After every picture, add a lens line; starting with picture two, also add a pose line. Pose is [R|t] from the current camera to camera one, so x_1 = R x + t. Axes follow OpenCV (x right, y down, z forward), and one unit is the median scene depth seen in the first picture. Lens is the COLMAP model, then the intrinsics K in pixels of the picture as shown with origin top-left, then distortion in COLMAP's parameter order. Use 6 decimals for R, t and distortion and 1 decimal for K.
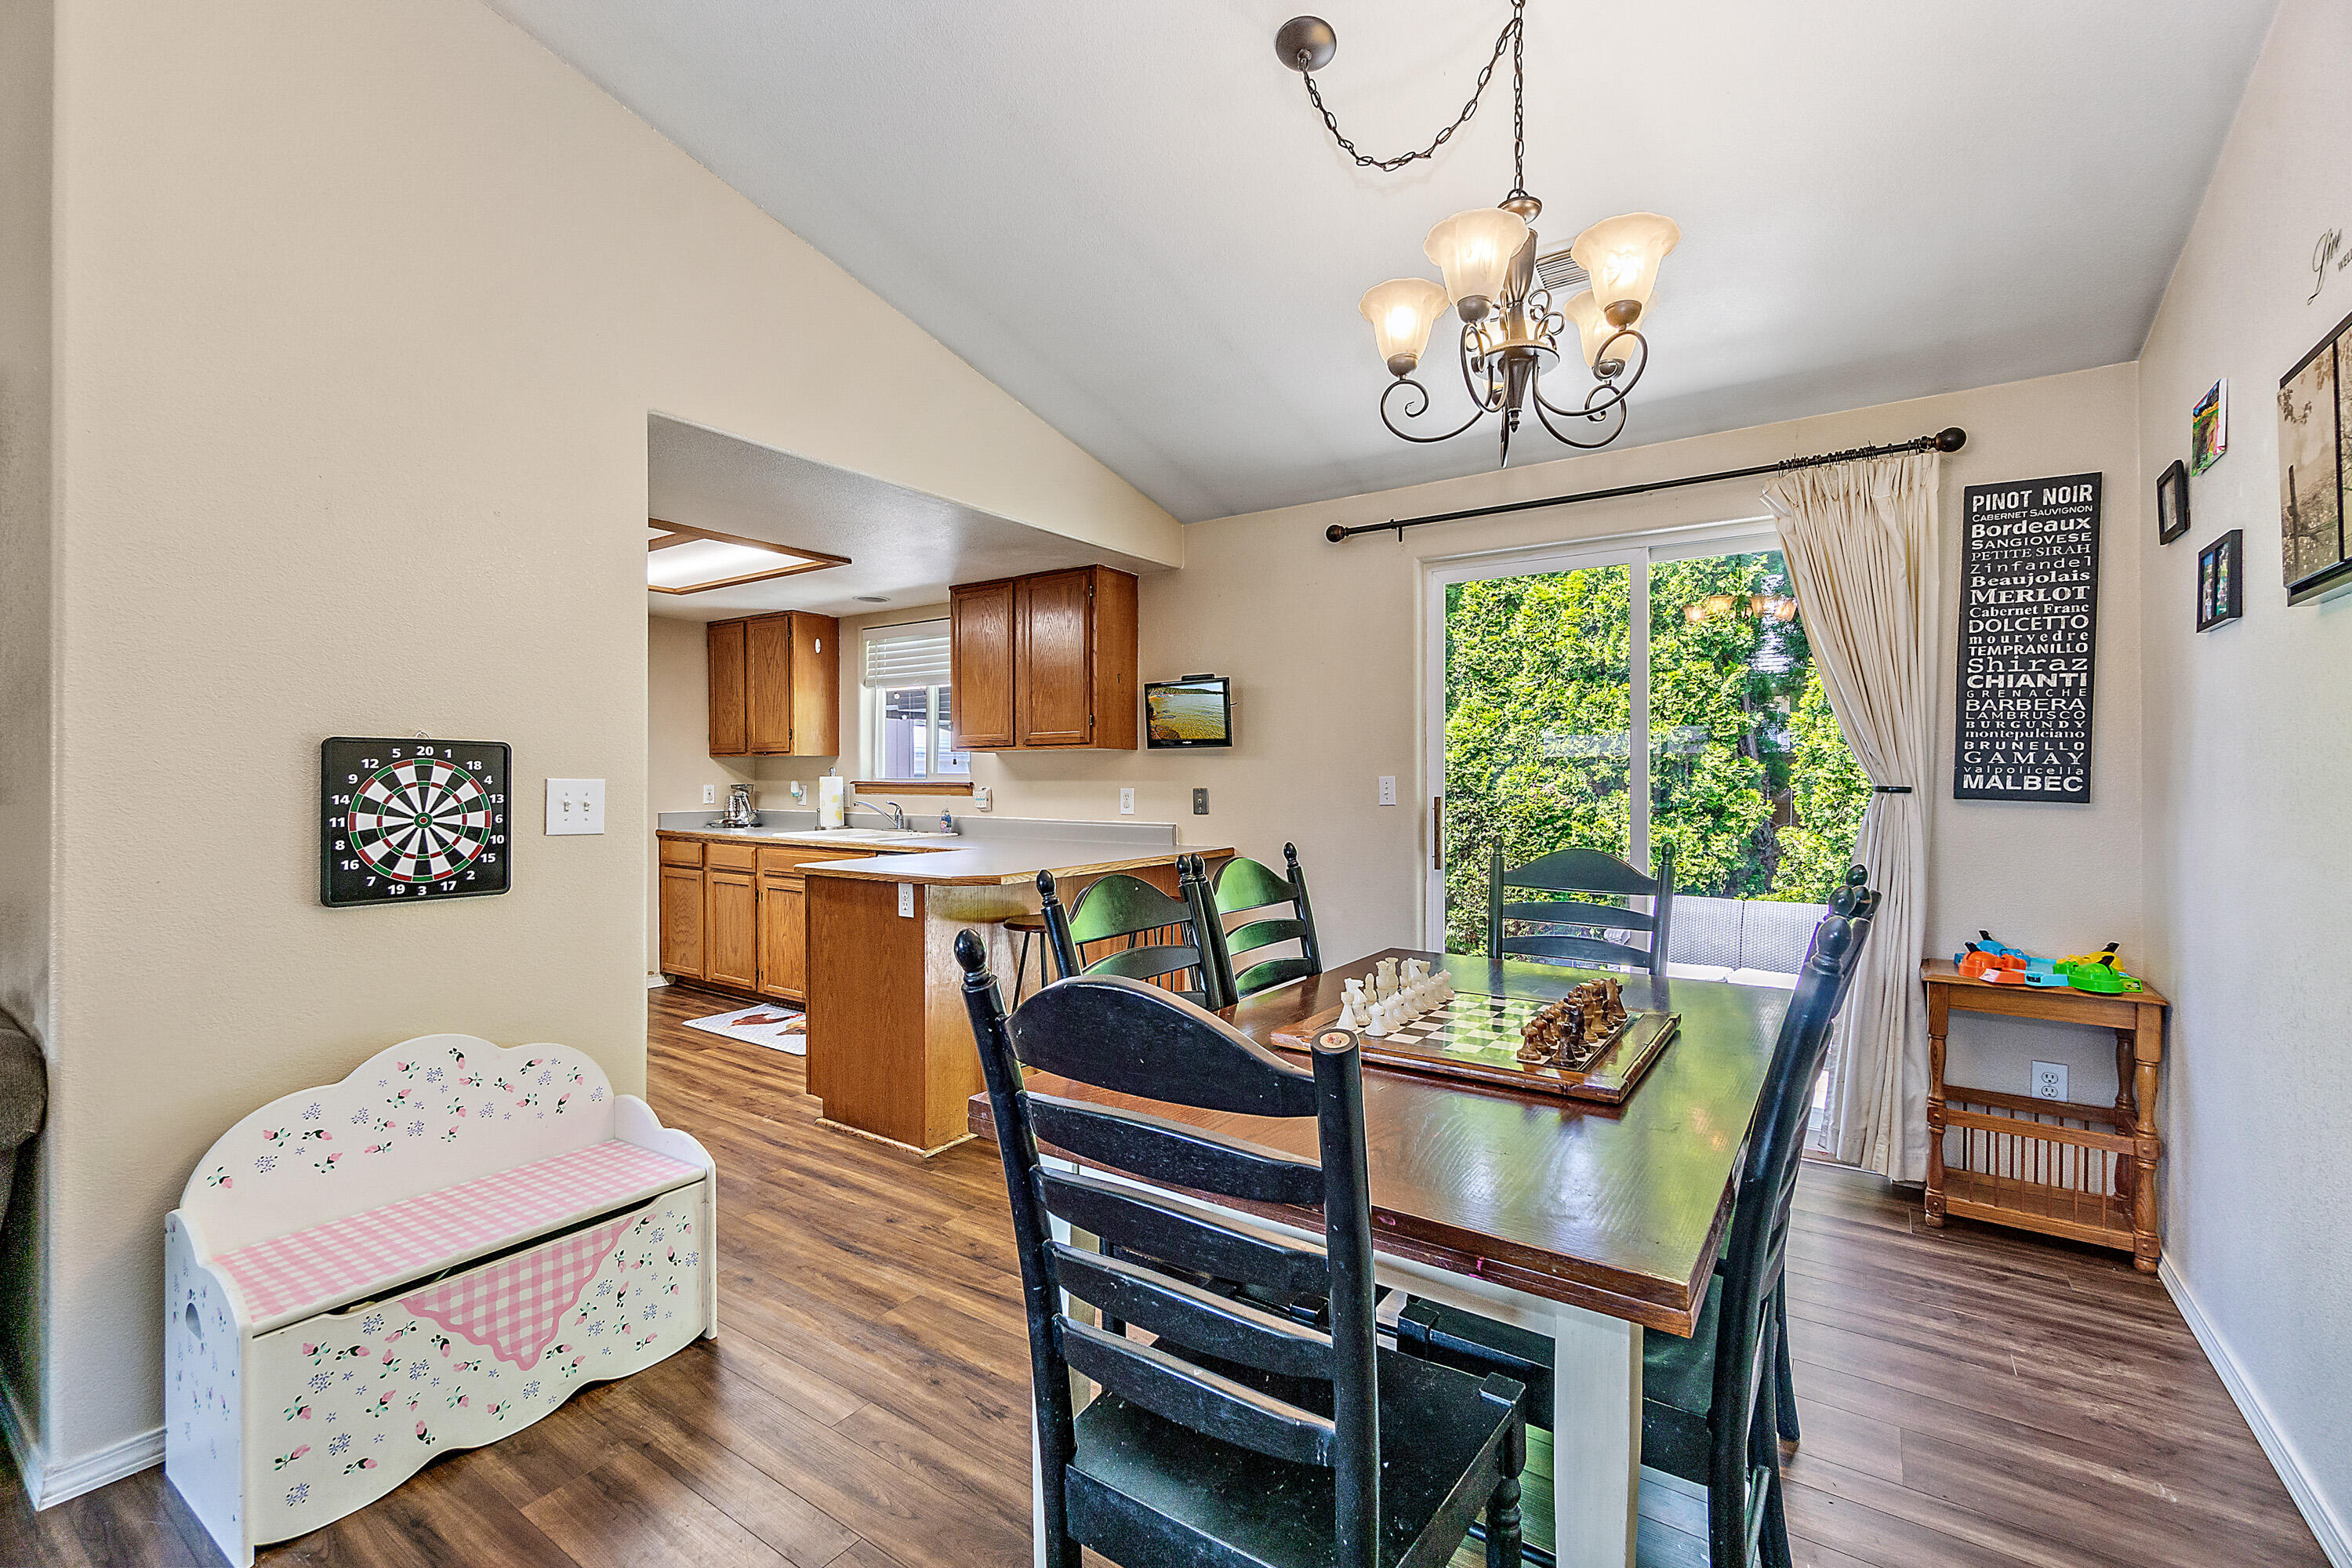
lens RADIAL K [[1024.4, 0, 1166.9], [0, 1024.4, 794.8], [0, 0, 1]] dist [-0.004041, 0.000088]
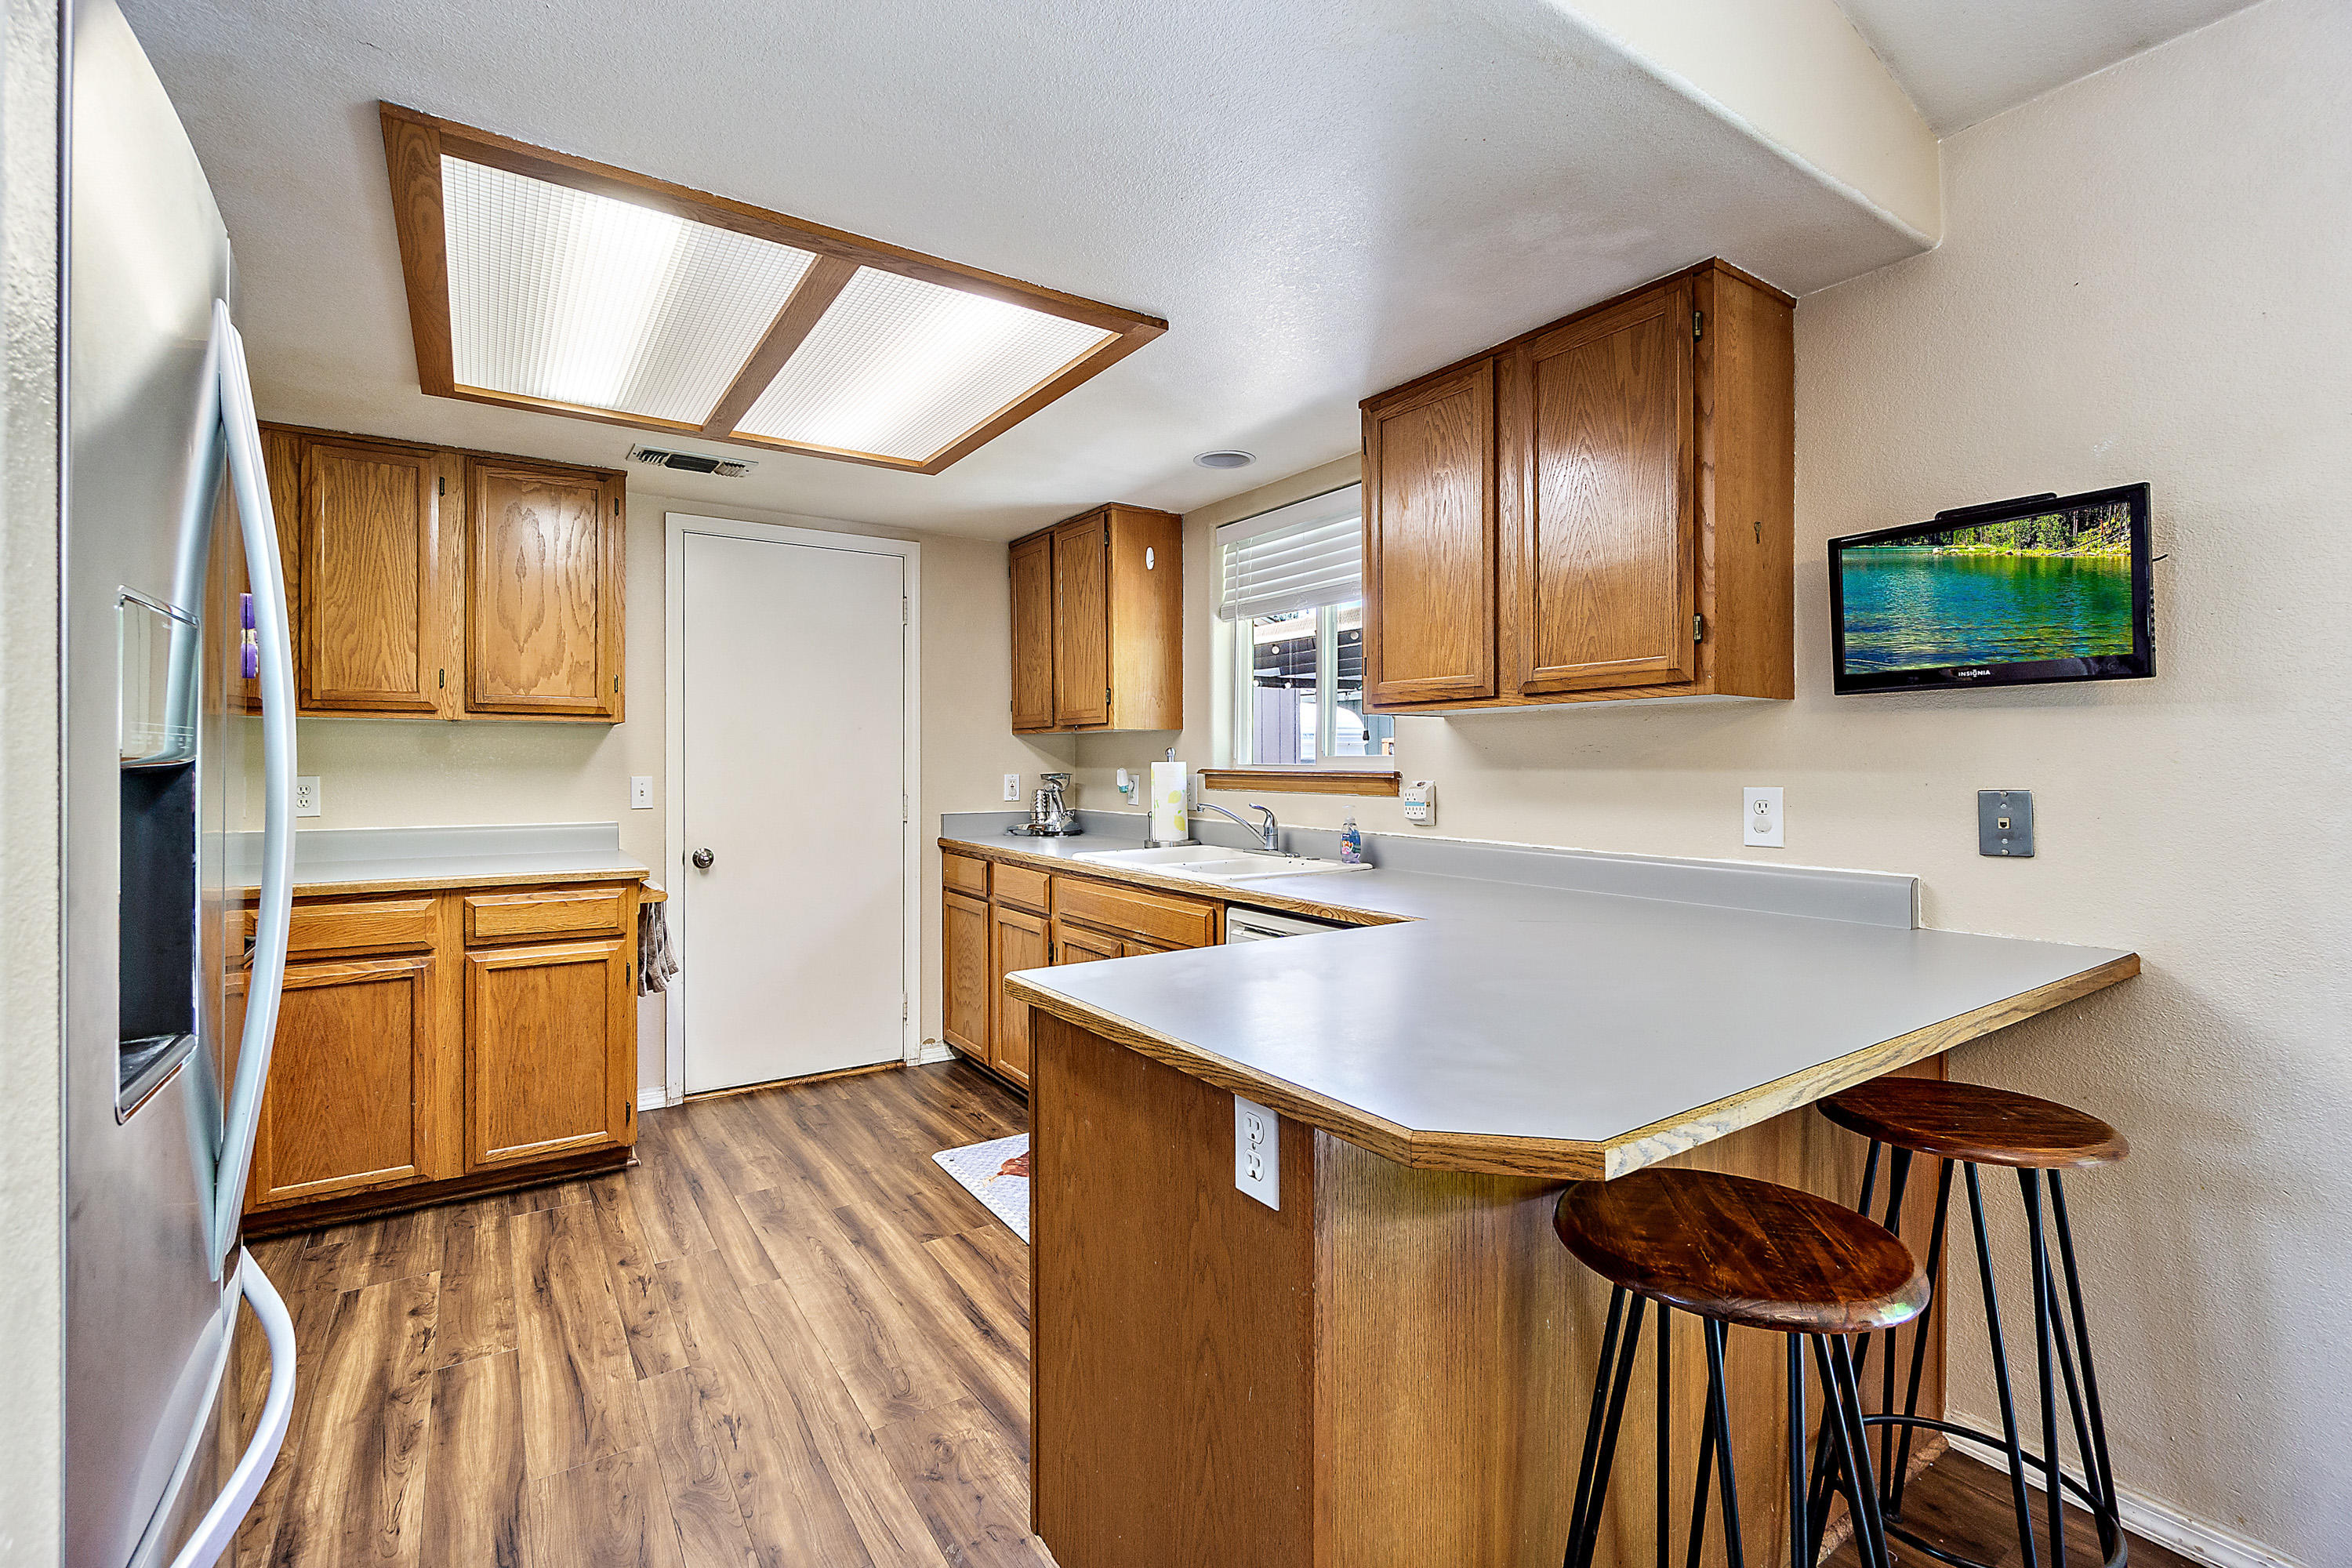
lens RADIAL K [[1024.4, 0, 1171.4], [0, 1024.4, 773.7], [0, 0, 1]] dist [-0.004041, 0.000088]
pose [[0.932691, 0.002241, -0.360670, -0.100173], [-0.004313, 0.999979, -0.004939, -0.007644], [0.360651, 0.006162, 0.932680, 0.420265]]
